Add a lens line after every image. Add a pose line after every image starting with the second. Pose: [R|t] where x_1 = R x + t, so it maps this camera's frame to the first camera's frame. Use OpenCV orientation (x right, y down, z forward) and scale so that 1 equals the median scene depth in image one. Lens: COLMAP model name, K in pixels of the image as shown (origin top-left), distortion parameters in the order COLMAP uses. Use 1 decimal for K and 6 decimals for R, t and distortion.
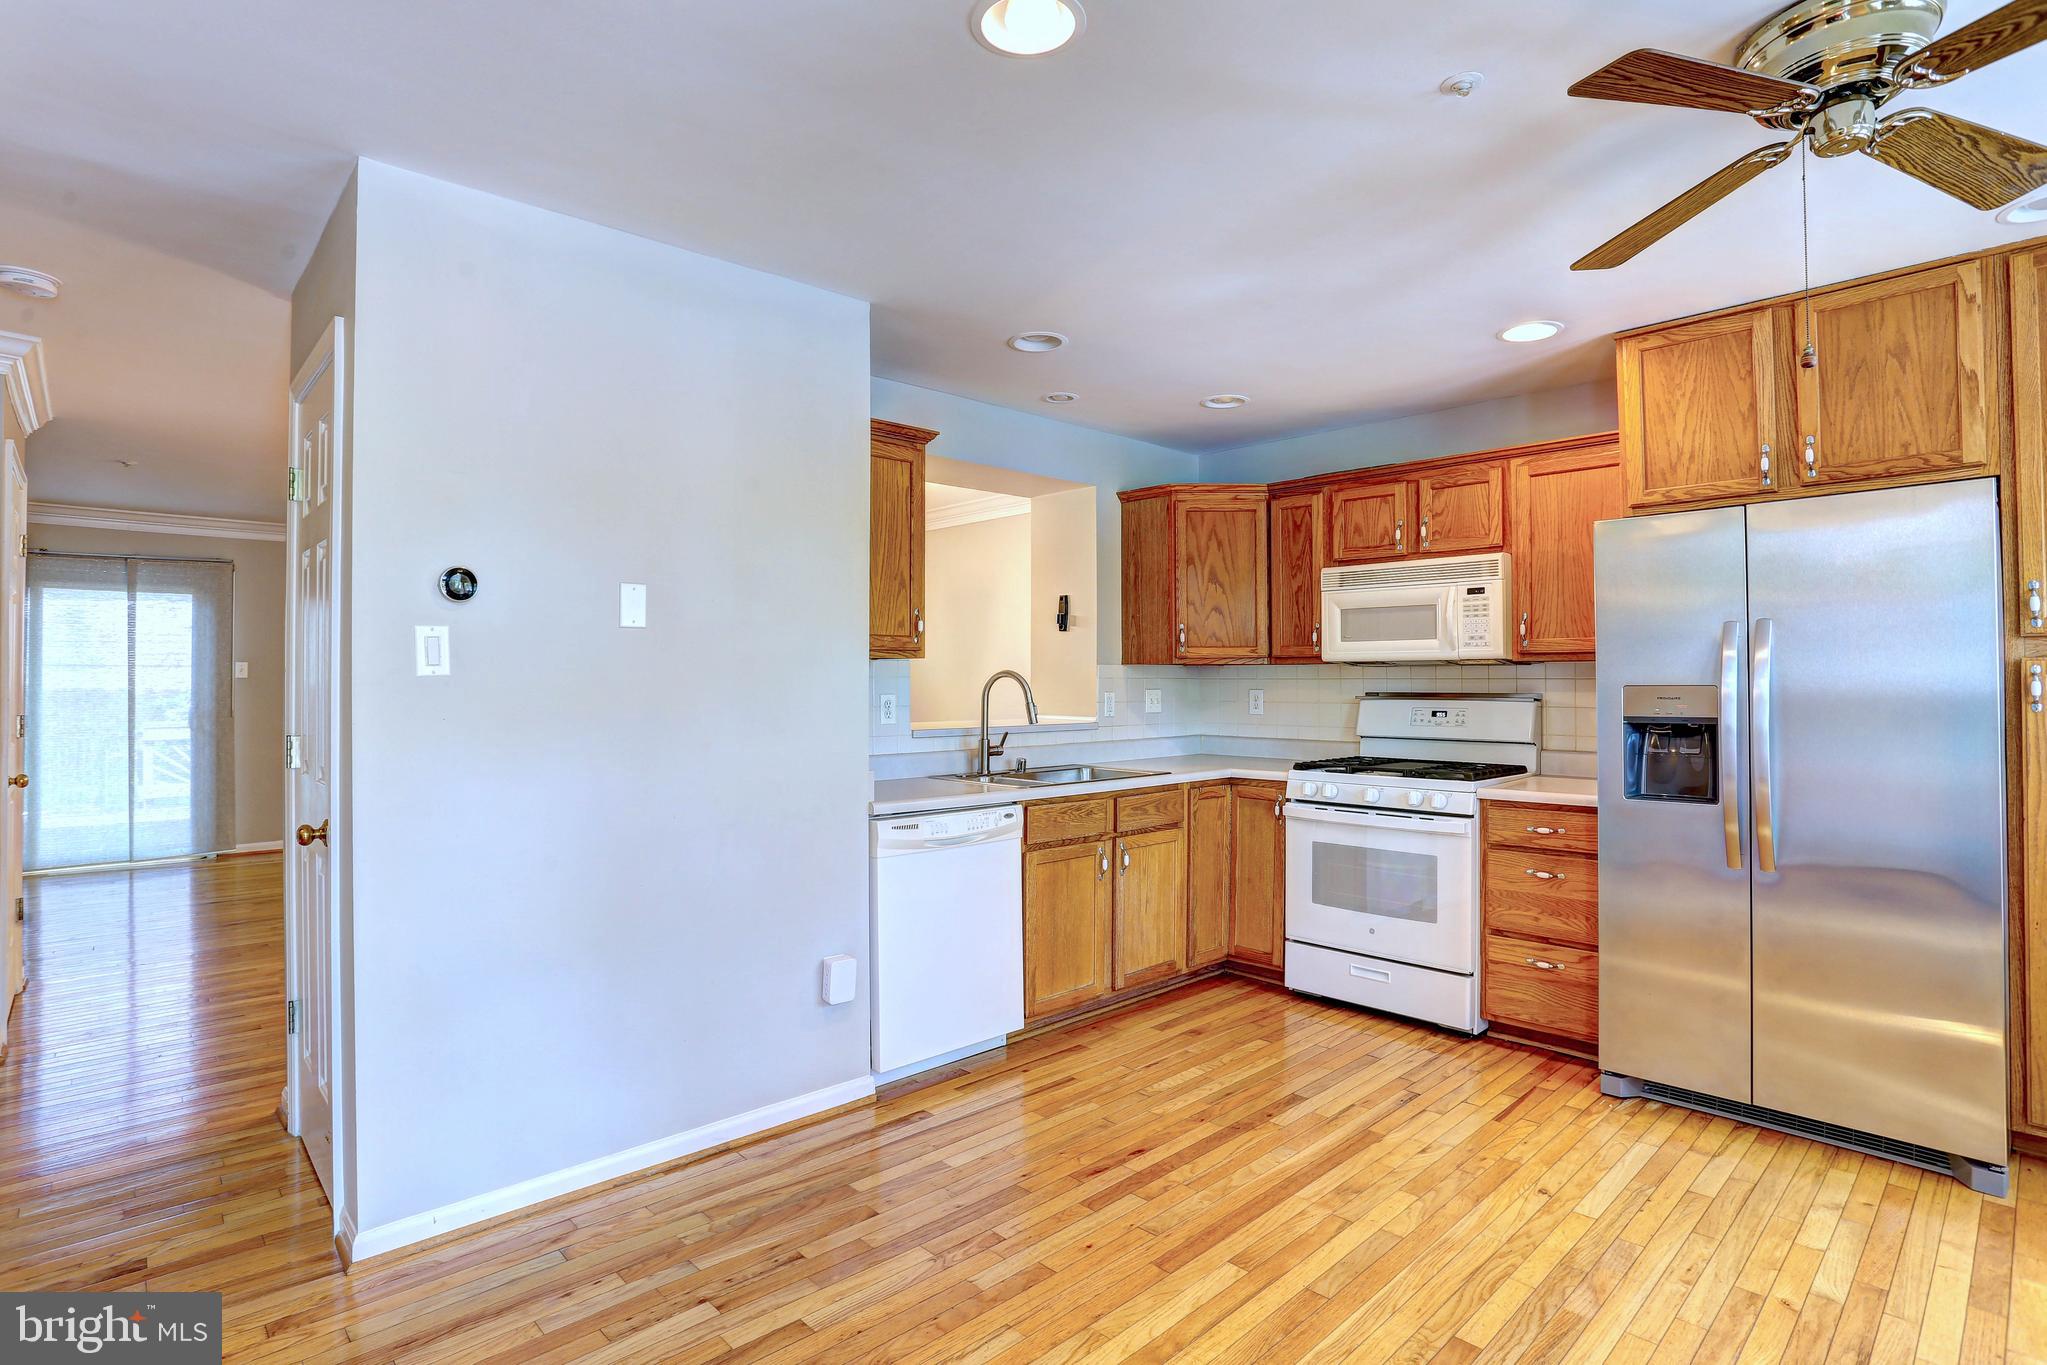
lens RADIAL K [[1009.0, 0, 1027.8], [0, 1009.0, 678.7], [0, 0, 1]] dist [-0.026470, 0.006362]
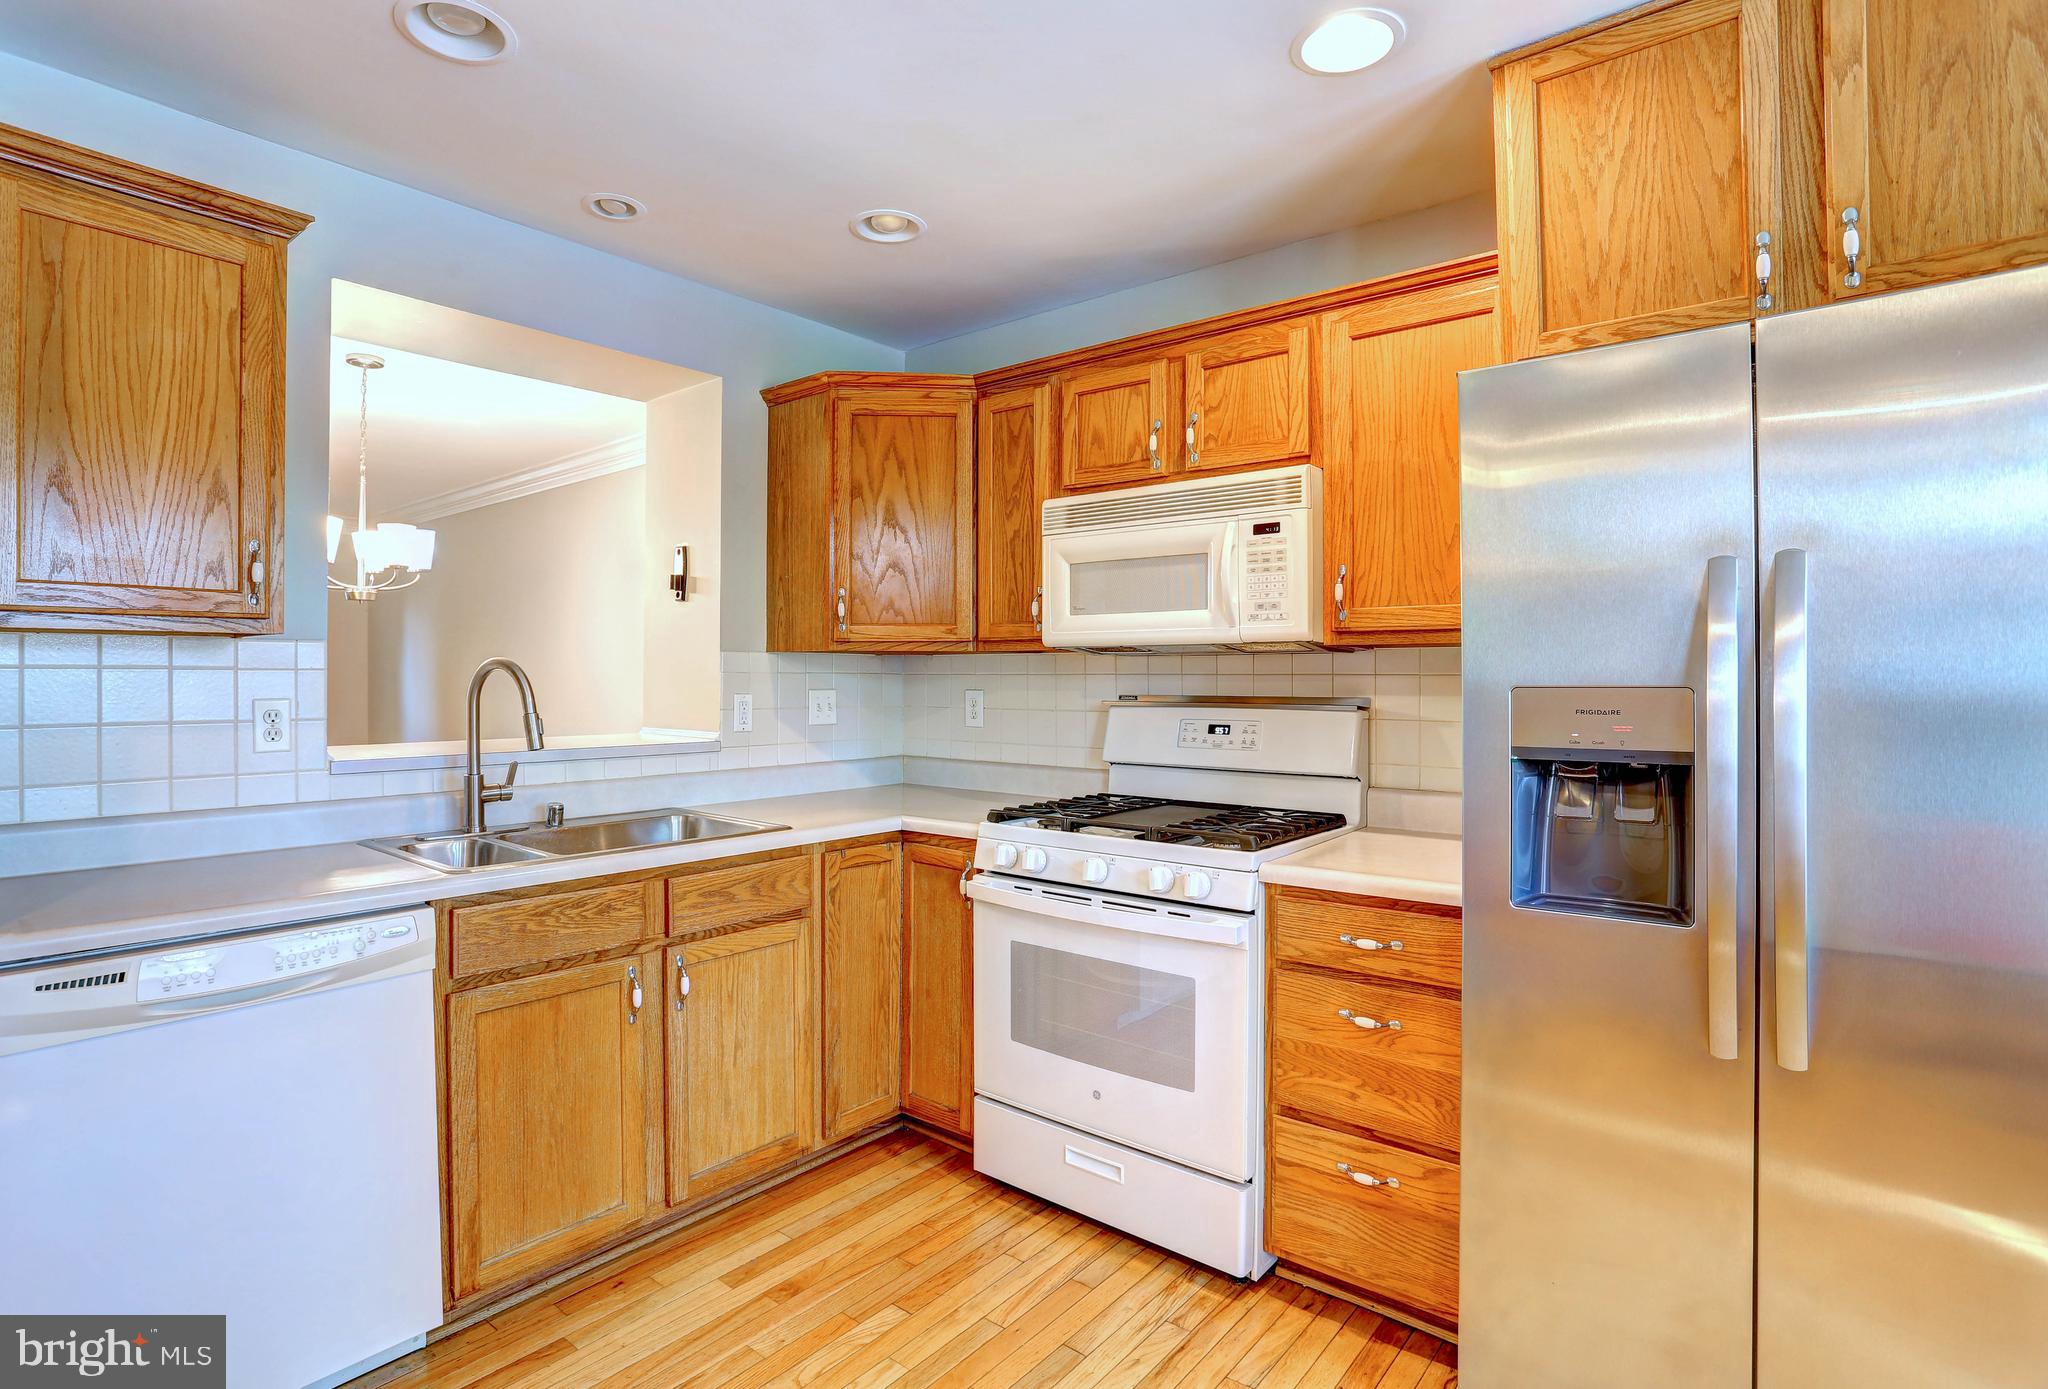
lens RADIAL K [[1026.4, 0, 1026.5], [0, 1026.4, 685.7], [0, 0, 1]] dist [-0.033082, 0.006779]
pose [[0.990555, 0.001844, 0.137103, 0.225216], [-0.003014, 0.999961, 0.008325, 0.002415], [-0.137082, -0.008660, 0.990522, 0.420117]]
